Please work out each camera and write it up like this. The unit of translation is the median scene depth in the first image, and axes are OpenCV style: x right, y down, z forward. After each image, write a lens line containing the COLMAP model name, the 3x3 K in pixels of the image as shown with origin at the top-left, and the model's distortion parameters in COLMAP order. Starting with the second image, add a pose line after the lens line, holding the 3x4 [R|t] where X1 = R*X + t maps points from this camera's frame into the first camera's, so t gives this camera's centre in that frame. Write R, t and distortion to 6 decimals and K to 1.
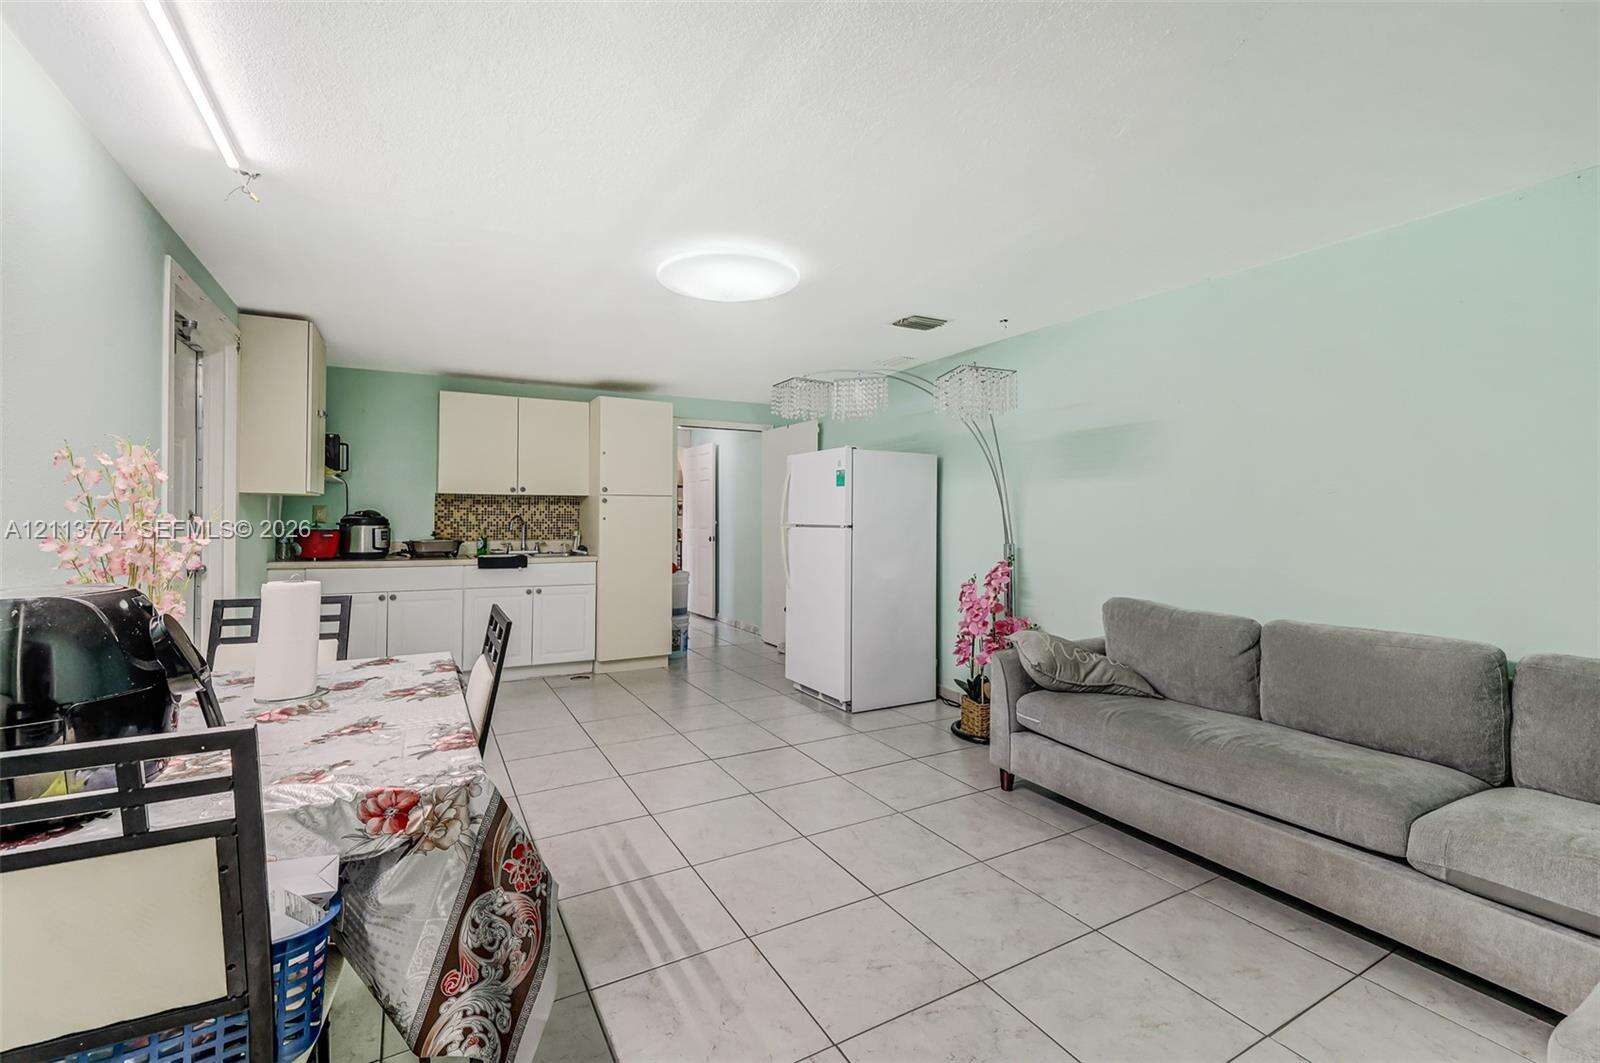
lens RADIAL K [[675.7, 0, 784.0], [0, 675.7, 524.2], [0, 0, 1]] dist [-0.003198, 0.000214]
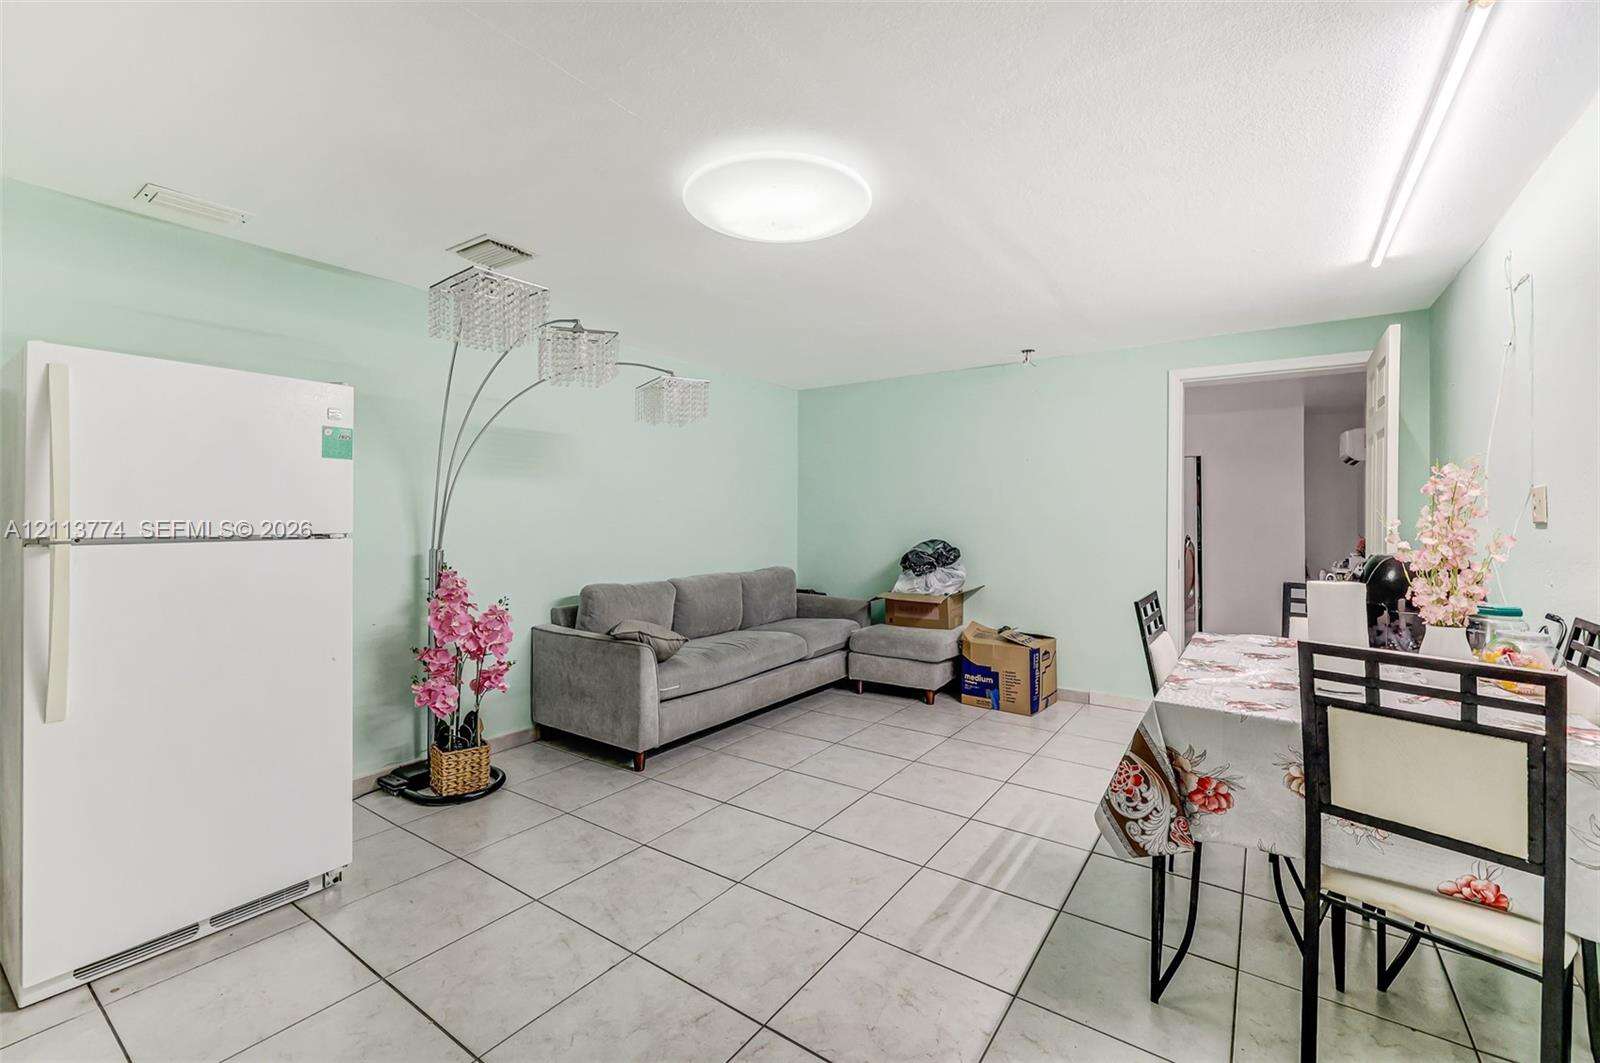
lens RADIAL K [[675.7, 0, 787.7], [0, 675.7, 518.2], [0, 0, 1]] dist [-0.003198, 0.000214]
pose [[-0.434273, -0.009465, 0.900732, -0.916925], [0.004097, 0.999914, 0.012483, -0.026453], [-0.900772, 0.009112, -0.434196, 1.555172]]
